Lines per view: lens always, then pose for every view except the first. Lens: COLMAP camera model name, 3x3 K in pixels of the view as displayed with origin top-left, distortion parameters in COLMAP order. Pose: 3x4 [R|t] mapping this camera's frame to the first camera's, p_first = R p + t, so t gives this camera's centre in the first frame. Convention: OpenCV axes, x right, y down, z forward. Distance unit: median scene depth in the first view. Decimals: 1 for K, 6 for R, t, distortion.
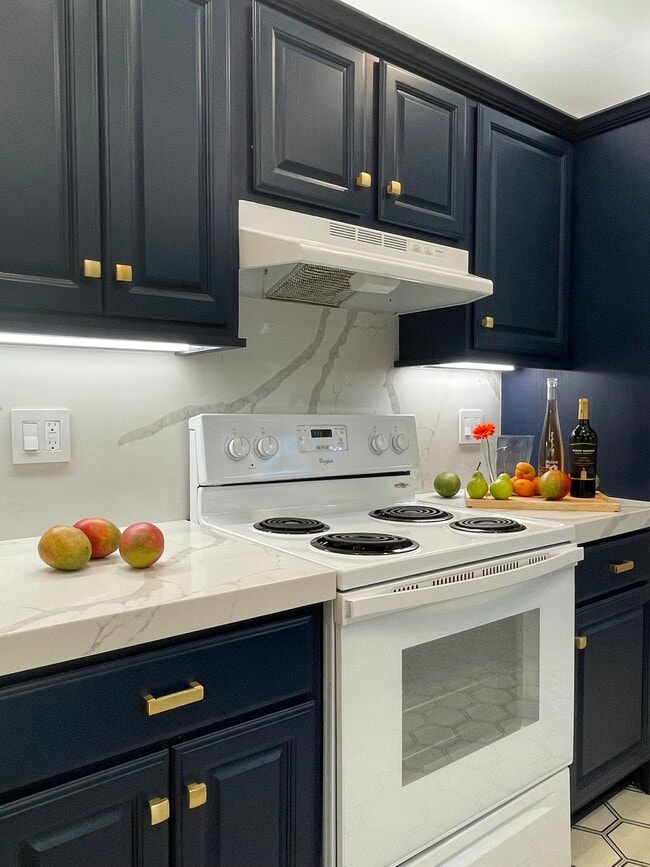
lens RADIAL K [[639.4, 0, 328.9], [0, 639.4, 436.4], [0, 0, 1]] dist [-0.002479, 0.005304]
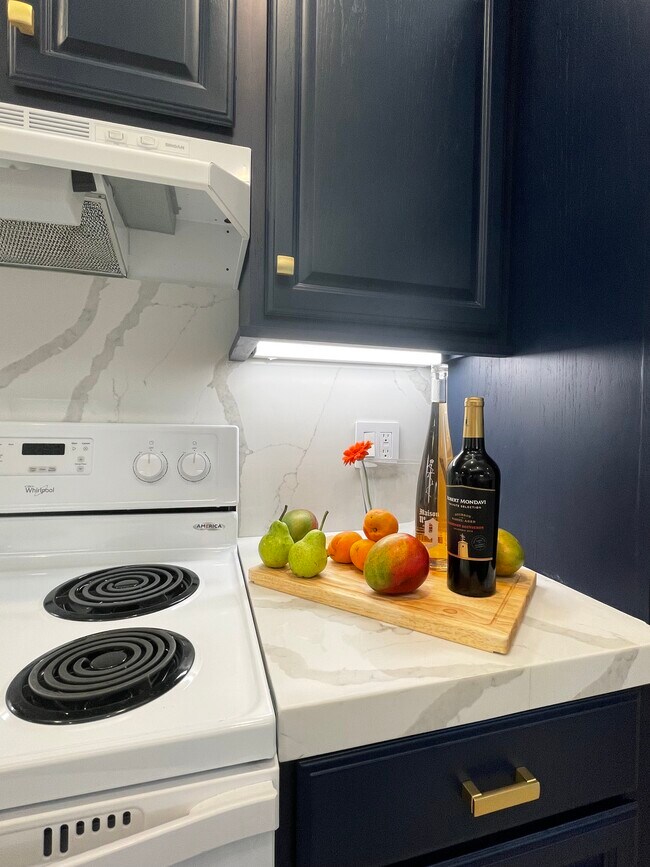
lens RADIAL K [[423.4, 0, 321.8], [0, 423.4, 435.4], [0, 0, 1]] dist [0.002508, 0.000468]
pose [[0.924490, 0.022004, -0.380571, 0.428442], [-0.028636, 0.999521, -0.011772, -0.022180], [0.380129, 0.021781, 0.924677, 0.663273]]
